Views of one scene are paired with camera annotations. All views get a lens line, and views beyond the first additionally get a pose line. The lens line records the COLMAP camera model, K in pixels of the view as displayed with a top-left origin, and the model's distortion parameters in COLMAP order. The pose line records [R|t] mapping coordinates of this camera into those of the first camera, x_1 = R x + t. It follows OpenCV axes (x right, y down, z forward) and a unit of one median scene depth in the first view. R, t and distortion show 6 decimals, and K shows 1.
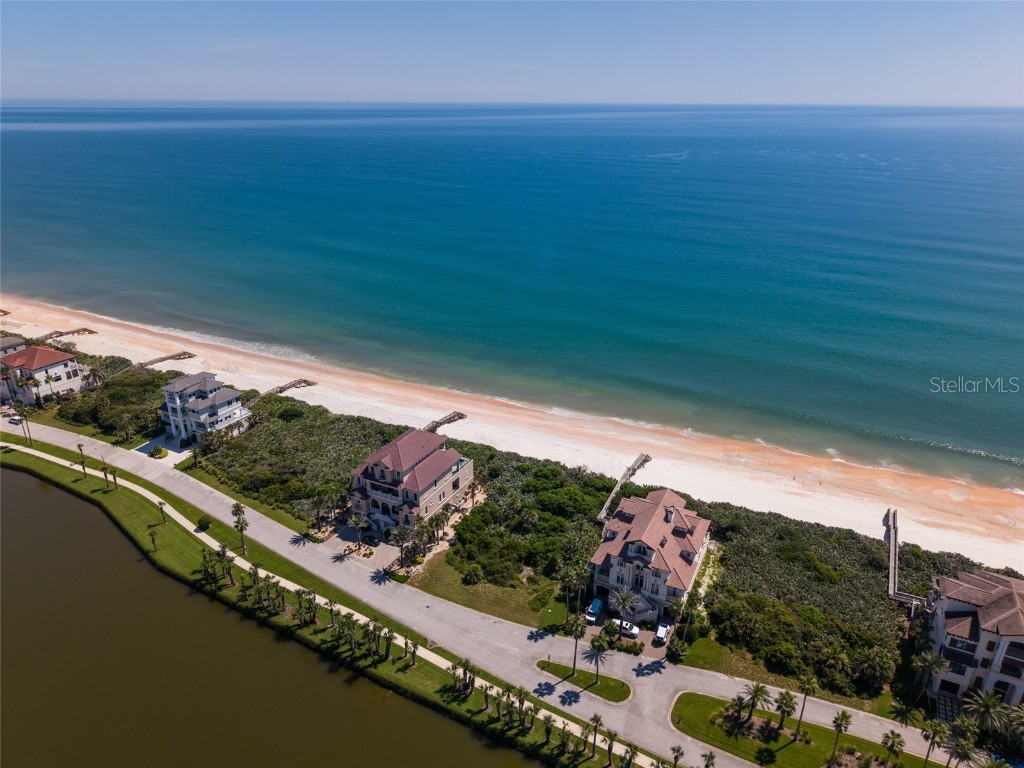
lens RADIAL K [[684.1, 0, 514.7], [0, 684.1, 387.0], [0, 0, 1]] dist [0.039431, -0.039673]
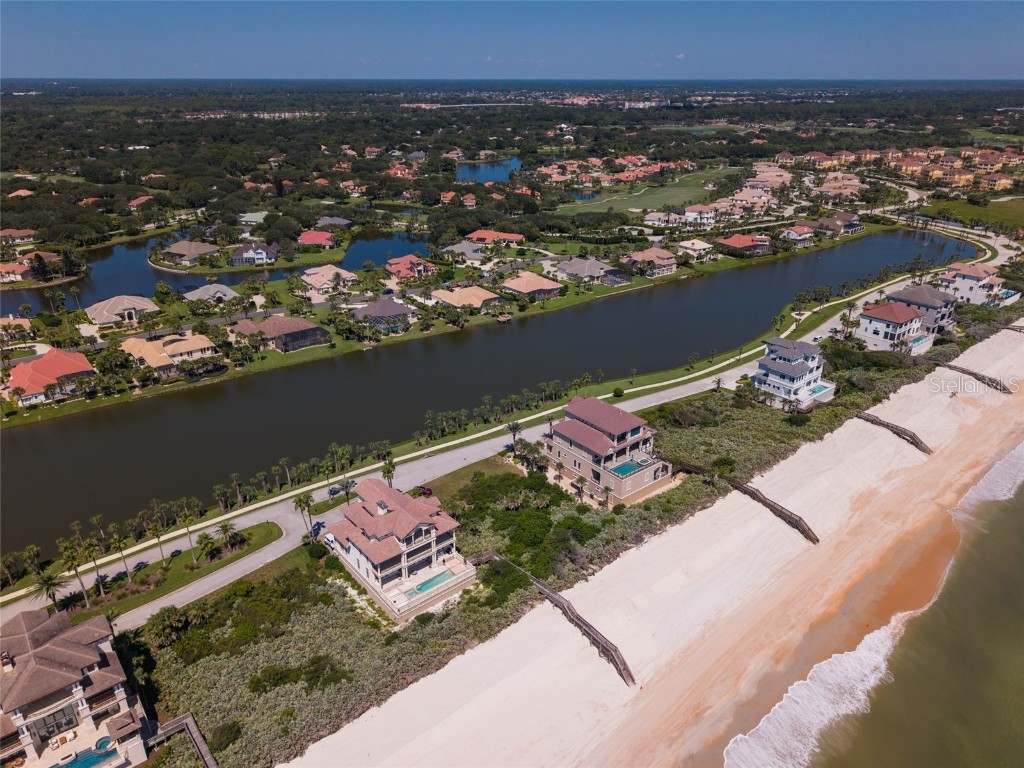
lens RADIAL K [[687.2, 0, 515.4], [0, 687.2, 386.7], [0, 0, 1]] dist [0.056174, -0.075473]
pose [[-0.405913, 0.368226, -0.836447, 0.853424], [-0.357820, 0.778140, 0.516201, -0.490576], [0.840952, 0.508830, -0.184099, 1.185862]]
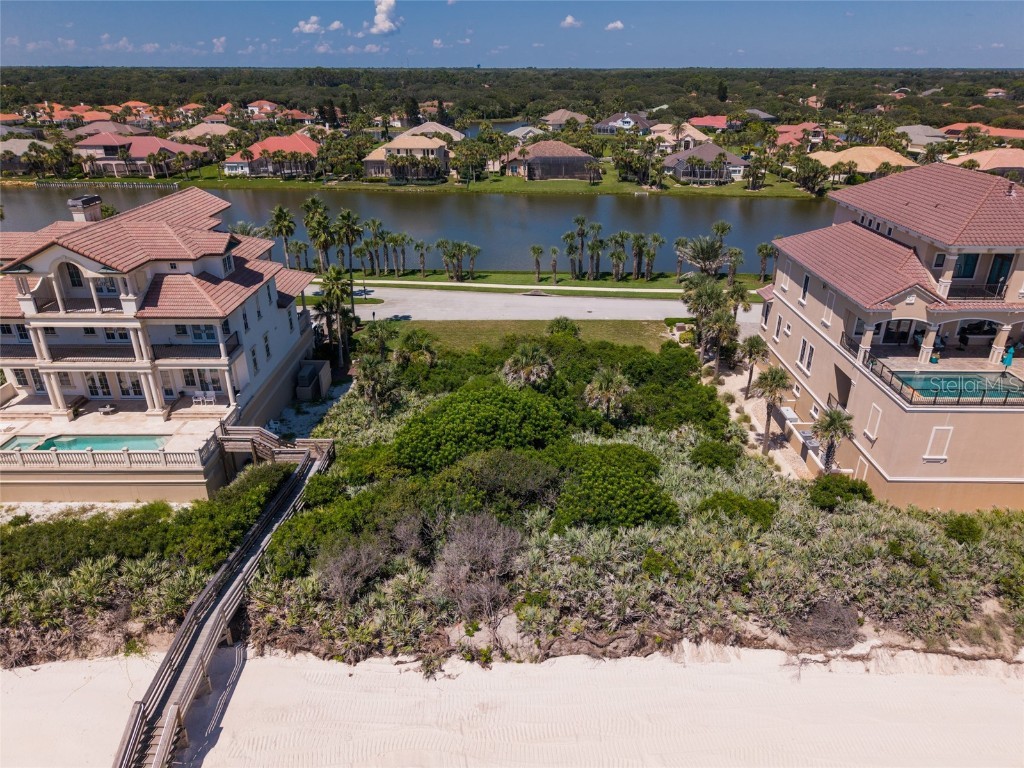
lens RADIAL K [[690.8, 0, 515.3], [0, 690.8, 386.1], [0, 0, 1]] dist [0.022555, -0.015246]
pose [[-0.896251, 0.179144, -0.405760, 0.180680], [-0.177682, 0.693188, 0.698512, -0.045726], [0.406402, 0.698139, -0.589440, 1.298709]]
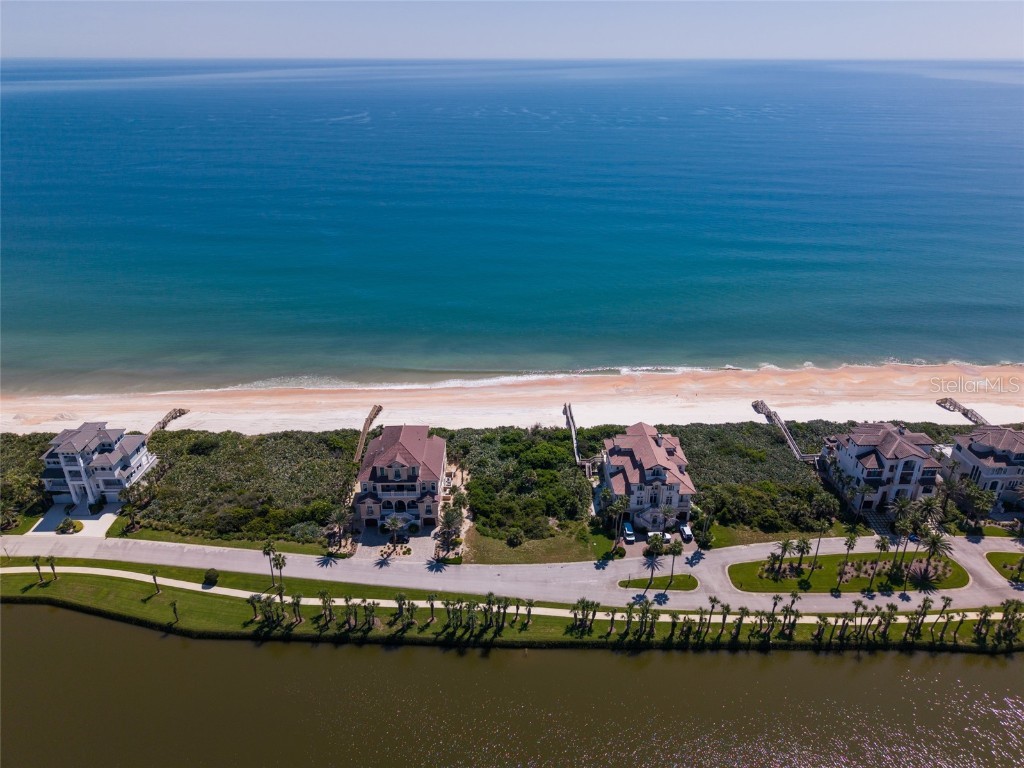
lens RADIAL K [[687.2, 0, 515.4], [0, 687.2, 386.7], [0, 0, 1]] dist [0.056174, -0.075473]
pose [[0.883731, -0.206654, 0.419898, -0.473403], [0.185266, 0.978409, 0.091610, -0.065231], [-0.429764, -0.003166, 0.902936, -0.002758]]
